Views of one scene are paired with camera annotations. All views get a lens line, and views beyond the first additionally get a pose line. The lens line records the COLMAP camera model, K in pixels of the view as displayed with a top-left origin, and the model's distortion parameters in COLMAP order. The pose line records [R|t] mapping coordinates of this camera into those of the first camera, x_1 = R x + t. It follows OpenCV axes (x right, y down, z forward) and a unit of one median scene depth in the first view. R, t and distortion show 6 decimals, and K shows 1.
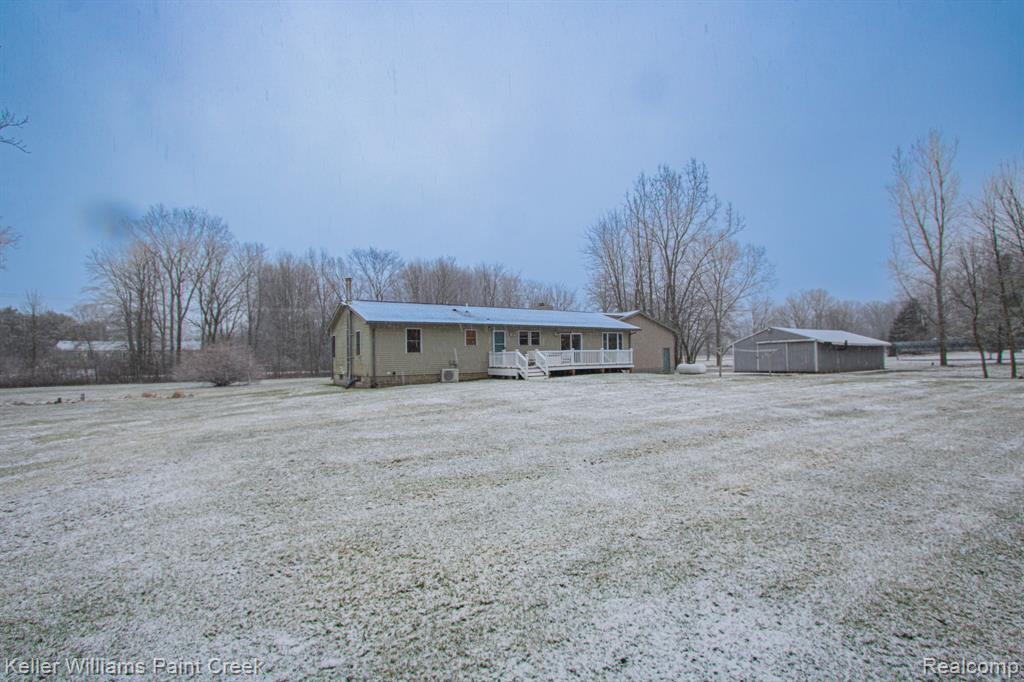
lens RADIAL K [[477.7, 0, 516.2], [0, 477.7, 340.3], [0, 0, 1]] dist [-0.002863, -0.000083]
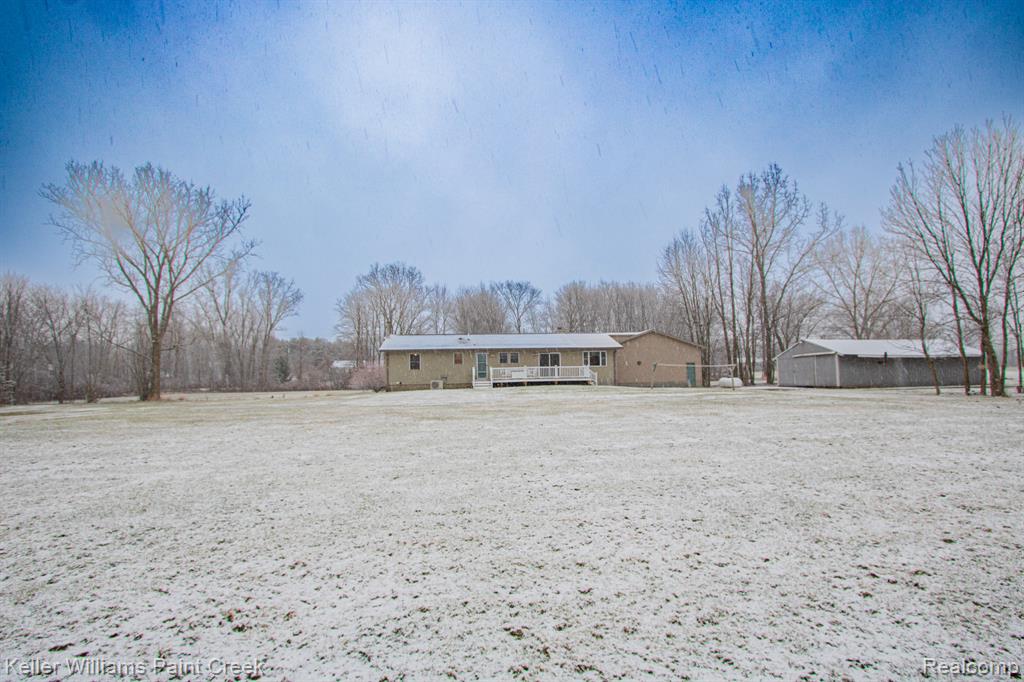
lens RADIAL K [[477.7, 0, 508.9], [0, 477.7, 347.5], [0, 0, 1]] dist [-0.002863, -0.000083]
pose [[0.886697, -0.025481, -0.461649, 0.588900], [0.019495, 0.999653, -0.017733, -0.008853], [0.461940, 0.006723, 0.886886, -0.163328]]
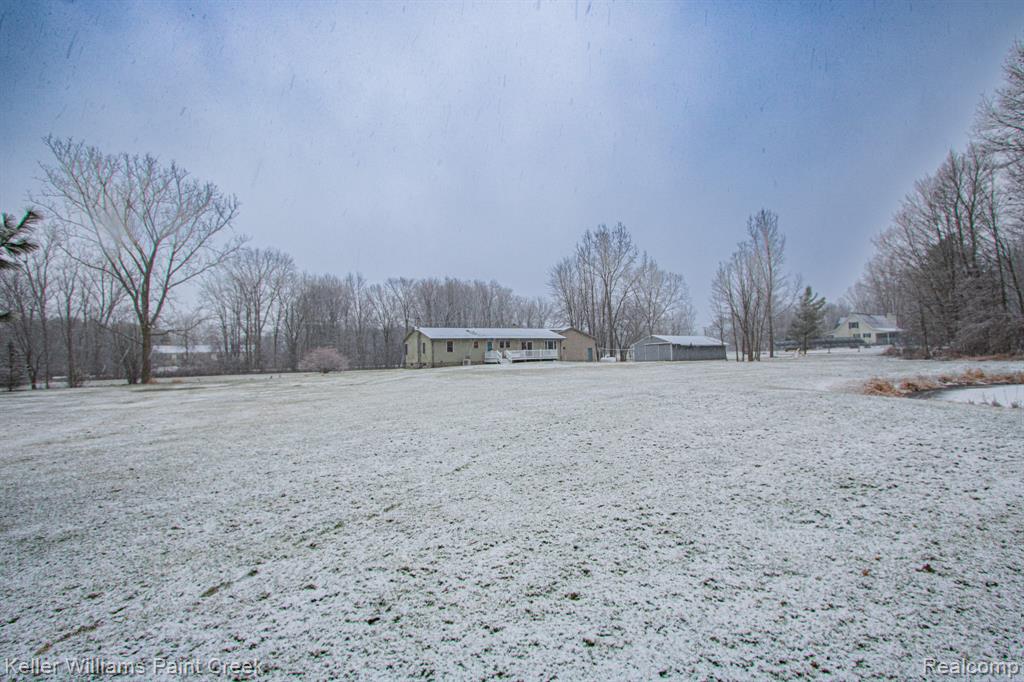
lens RADIAL K [[477.7, 0, 502.8], [0, 477.7, 339.9], [0, 0, 1]] dist [-0.002863, -0.000083]
pose [[0.999652, -0.008928, -0.024826, 0.063653], [0.008989, 0.999957, 0.002330, -0.025506], [0.024804, -0.002553, 0.999689, -0.926341]]
